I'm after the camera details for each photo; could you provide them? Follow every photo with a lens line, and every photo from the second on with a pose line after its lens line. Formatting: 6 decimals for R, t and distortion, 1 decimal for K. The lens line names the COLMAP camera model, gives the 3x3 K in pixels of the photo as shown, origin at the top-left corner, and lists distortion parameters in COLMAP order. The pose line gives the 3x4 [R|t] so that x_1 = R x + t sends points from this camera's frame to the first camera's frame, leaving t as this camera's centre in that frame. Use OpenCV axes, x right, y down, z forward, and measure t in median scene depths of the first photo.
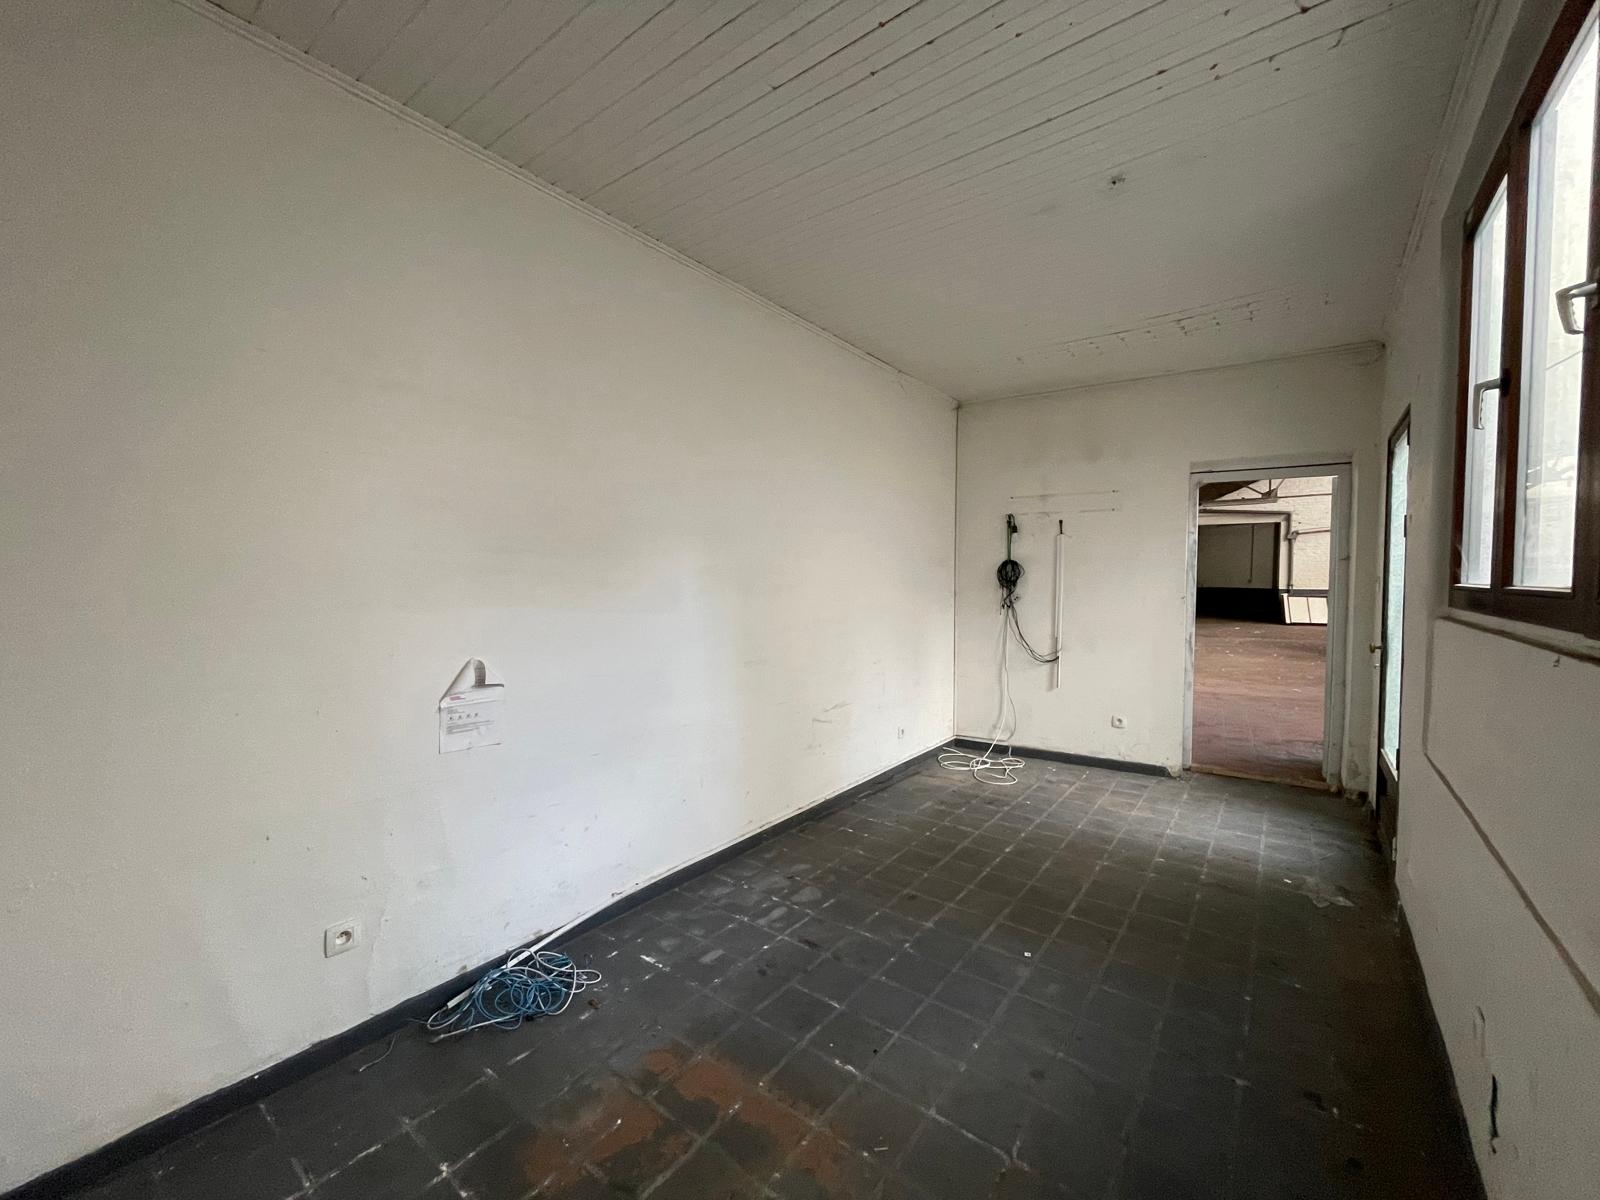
lens RADIAL K [[649.4, 0, 800.0], [0, 649.4, 600.0], [0, 0, 1]] dist [0.000494, 0.000667]
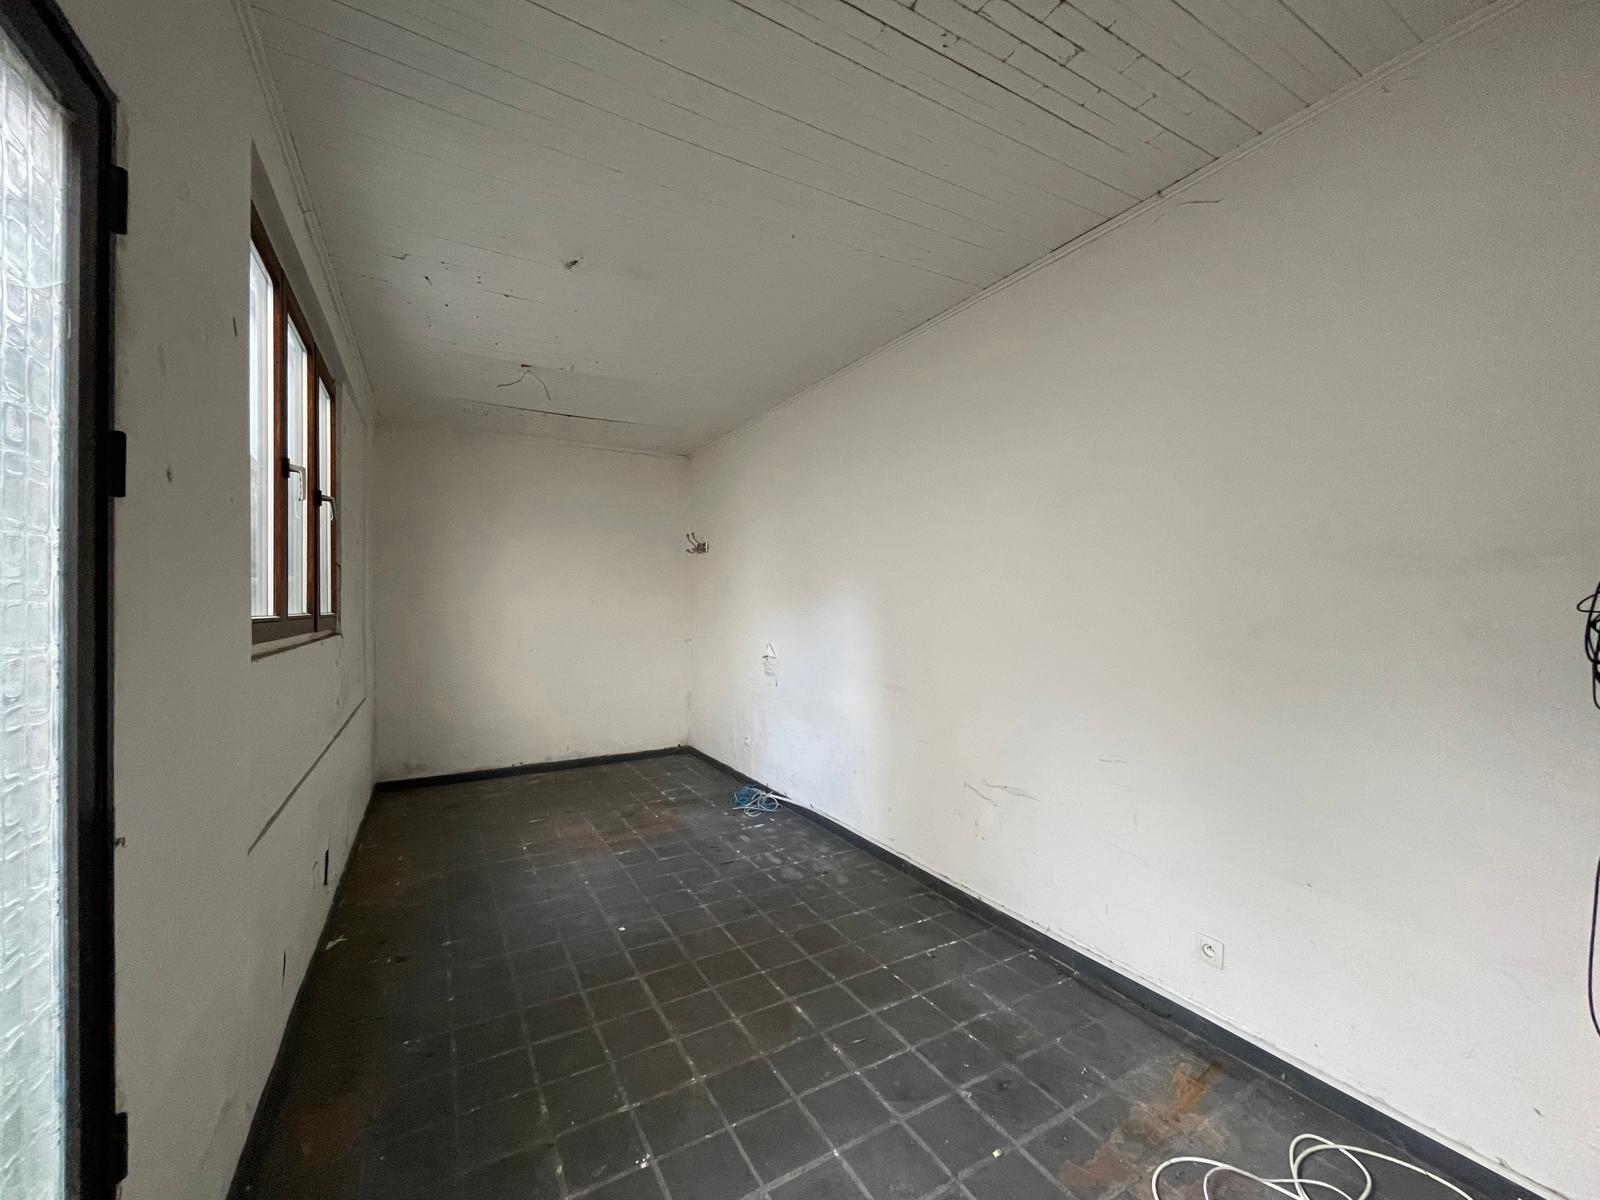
lens RADIAL K [[649.4, 0, 800.0], [0, 649.4, 600.0], [0, 0, 1]] dist [0.000494, 0.000667]
pose [[-0.388885, -0.006845, -0.921261, 0.783346], [-0.030090, 0.999533, 0.005275, -0.038420], [0.920795, 0.029772, -0.388909, 1.035481]]
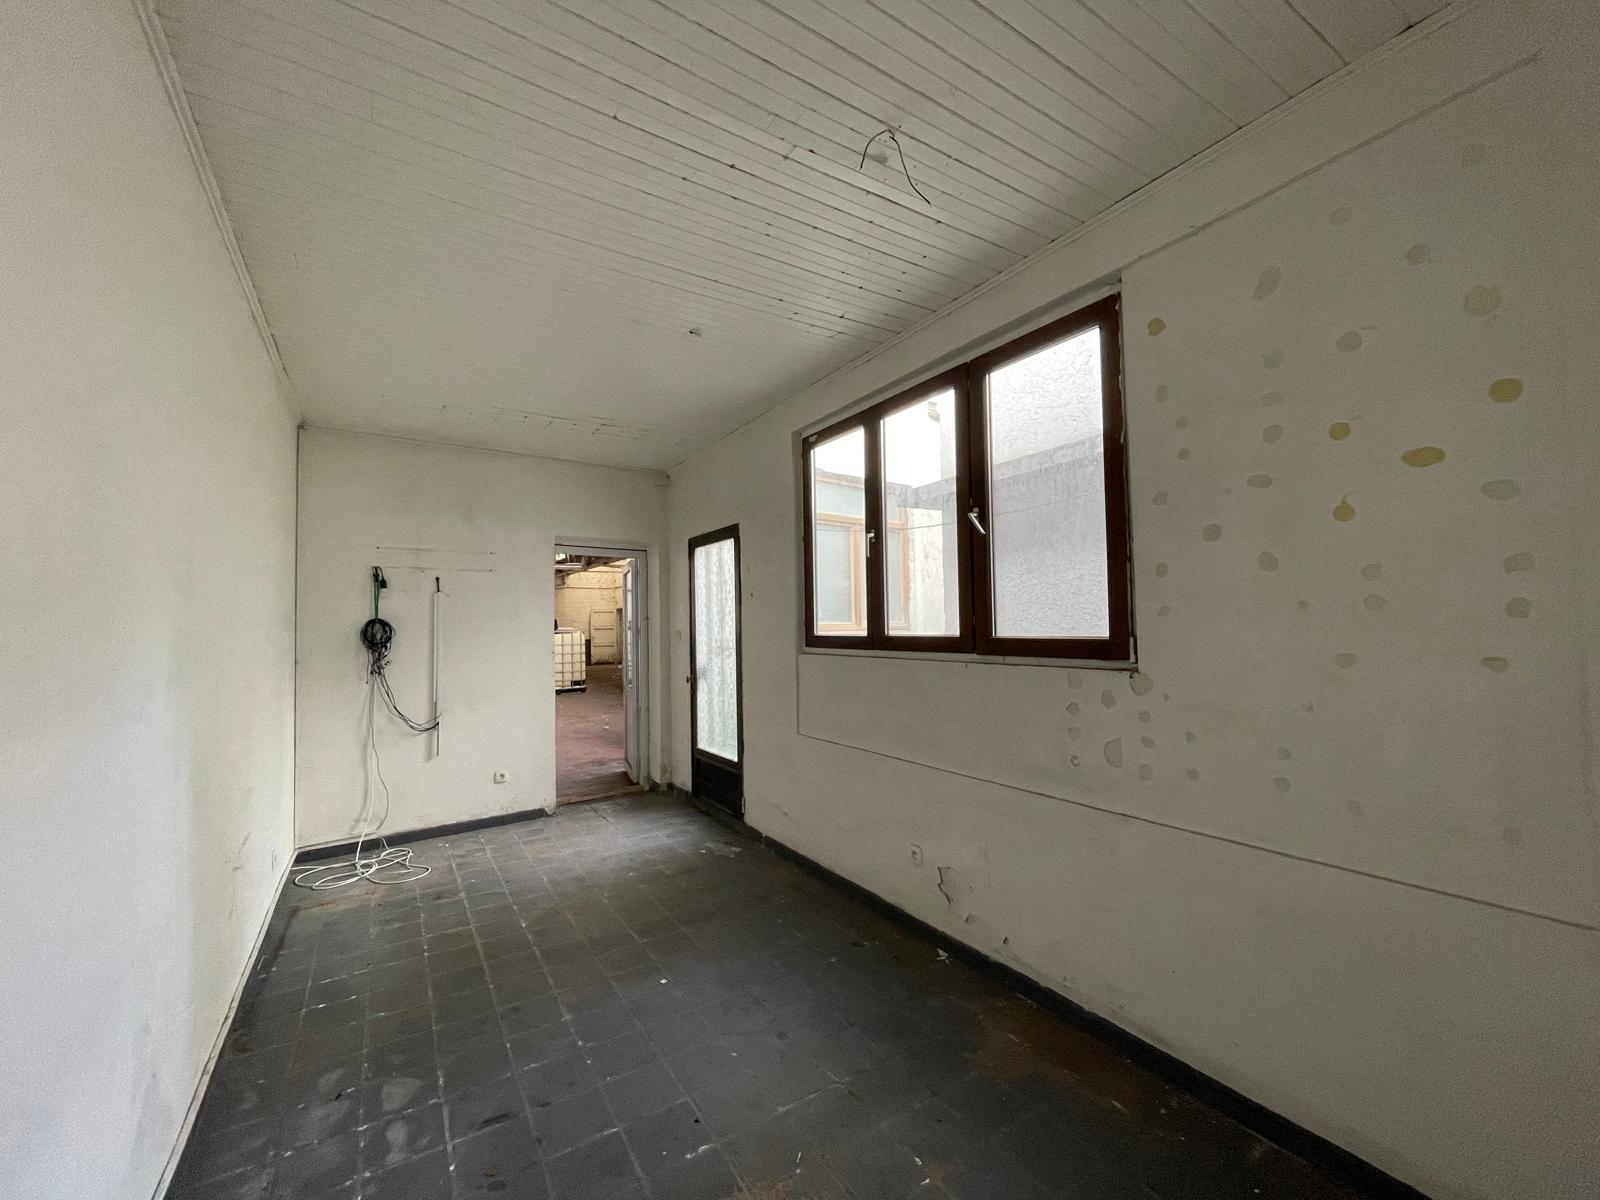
lens RADIAL K [[649.4, 0, 800.0], [0, 649.4, 600.0], [0, 0, 1]] dist [0.000494, 0.000667]
pose [[0.347282, 0.027480, 0.937358, -0.367546], [0.052918, 0.997403, -0.048846, -0.018521], [-0.936266, 0.066567, 0.344926, 0.216916]]
